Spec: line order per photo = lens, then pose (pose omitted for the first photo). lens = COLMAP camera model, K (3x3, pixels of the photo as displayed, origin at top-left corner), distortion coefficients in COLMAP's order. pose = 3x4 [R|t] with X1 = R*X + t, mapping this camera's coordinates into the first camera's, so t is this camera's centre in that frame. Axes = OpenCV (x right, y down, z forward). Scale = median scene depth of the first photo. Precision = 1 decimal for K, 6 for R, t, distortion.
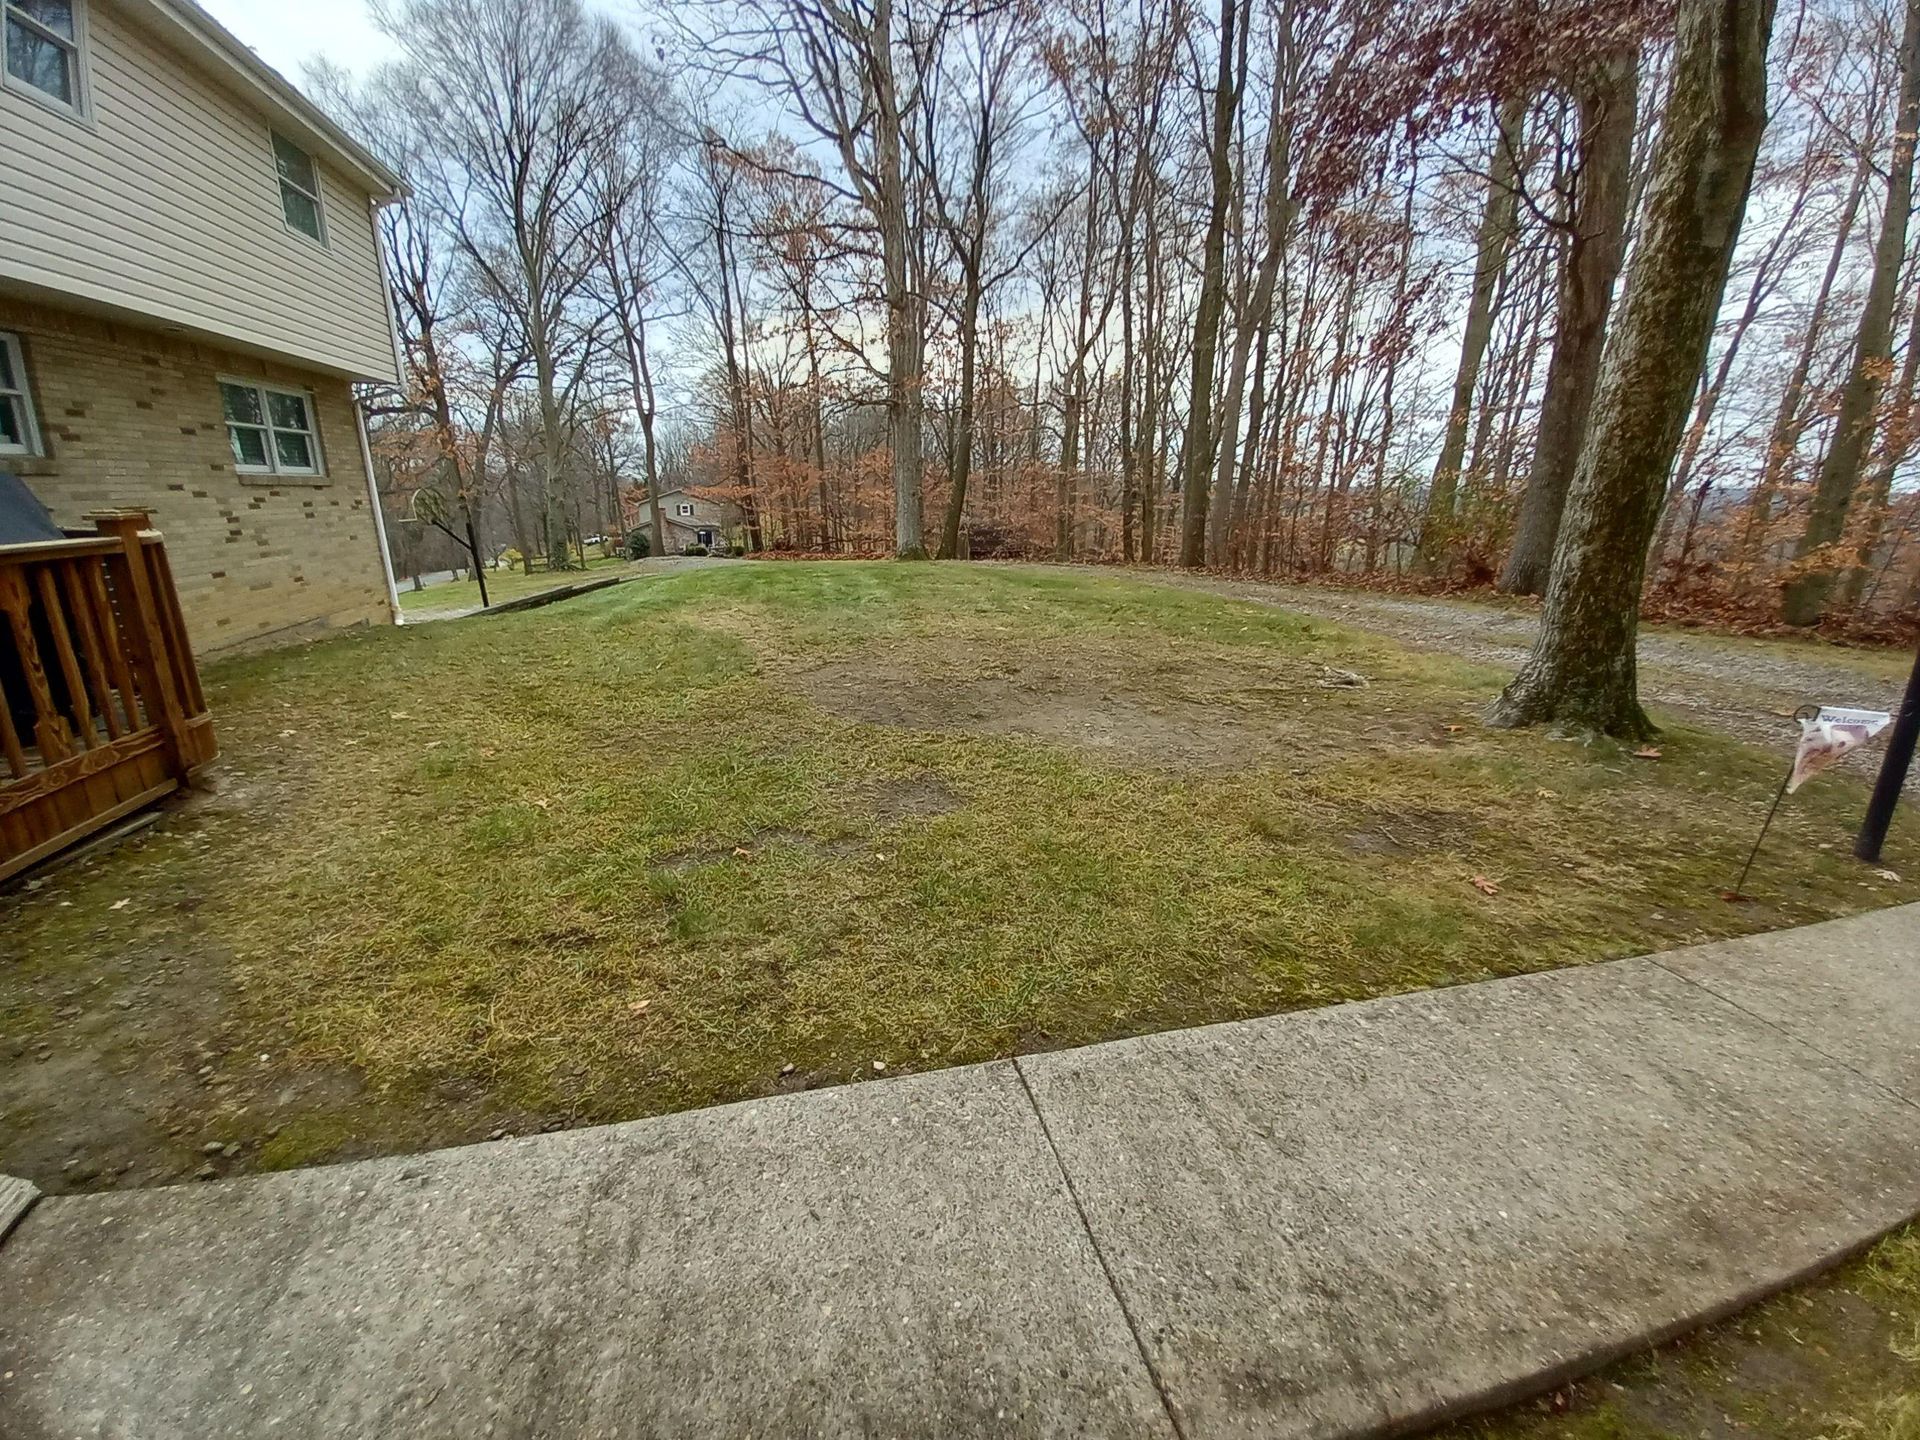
lens RADIAL K [[759.4, 0, 960.0], [0, 759.4, 720.0], [0, 0, 1]] dist [0.000409, -0.009666]
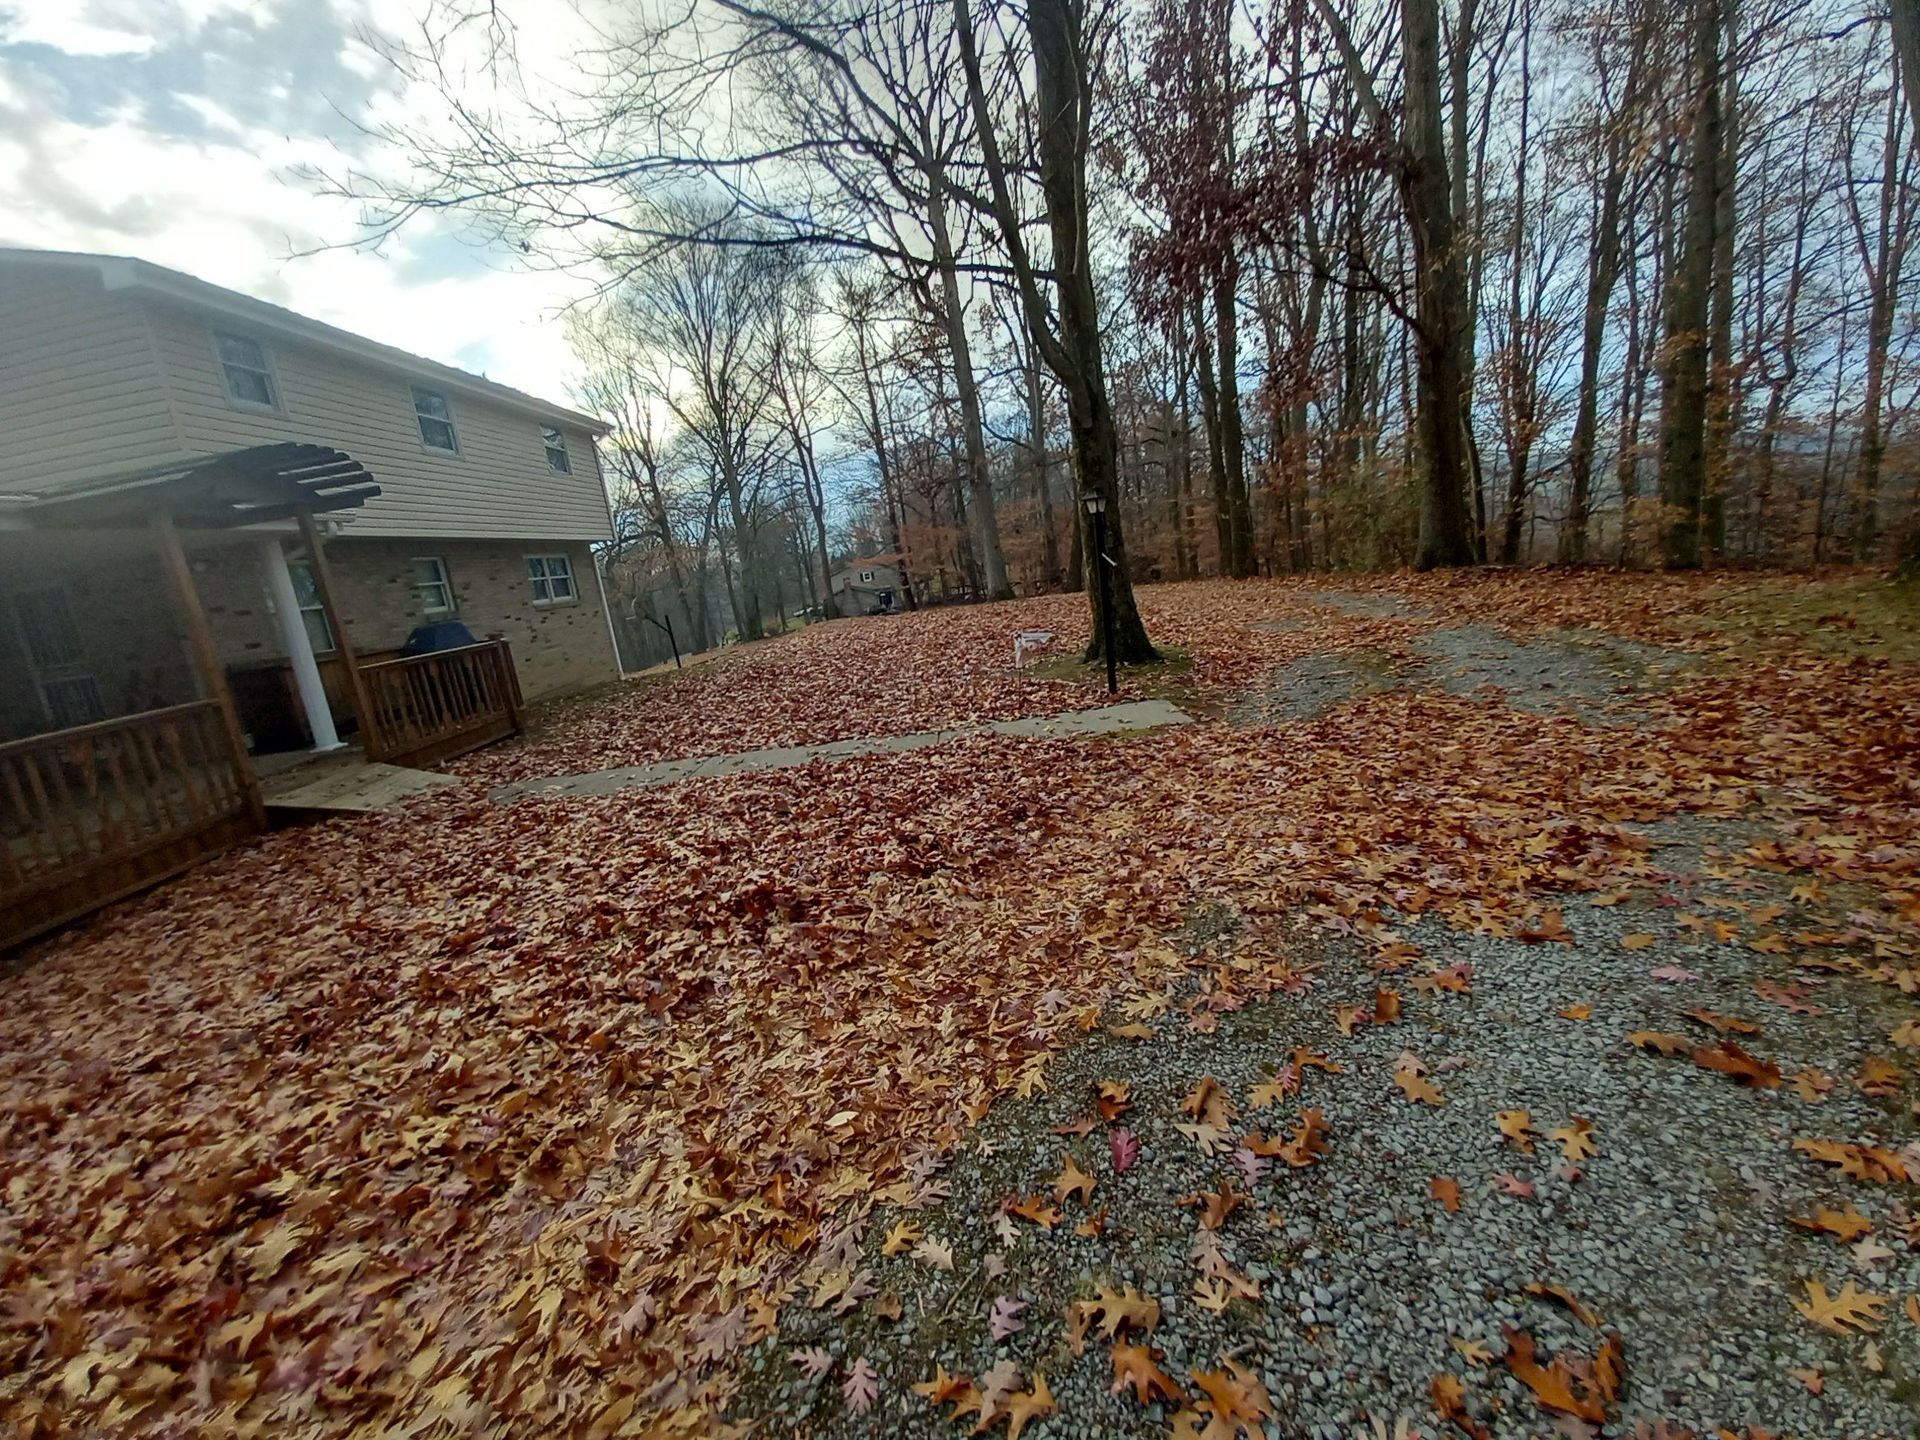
lens RADIAL K [[759.4, 0, 960.0], [0, 759.4, 720.0], [0, 0, 1]] dist [0.000409, -0.009666]
pose [[0.960656, -0.081019, -0.265662, 0.160761], [0.067954, 0.996000, -0.058022, 0.041150], [0.269300, 0.037686, 0.962319, -0.156730]]
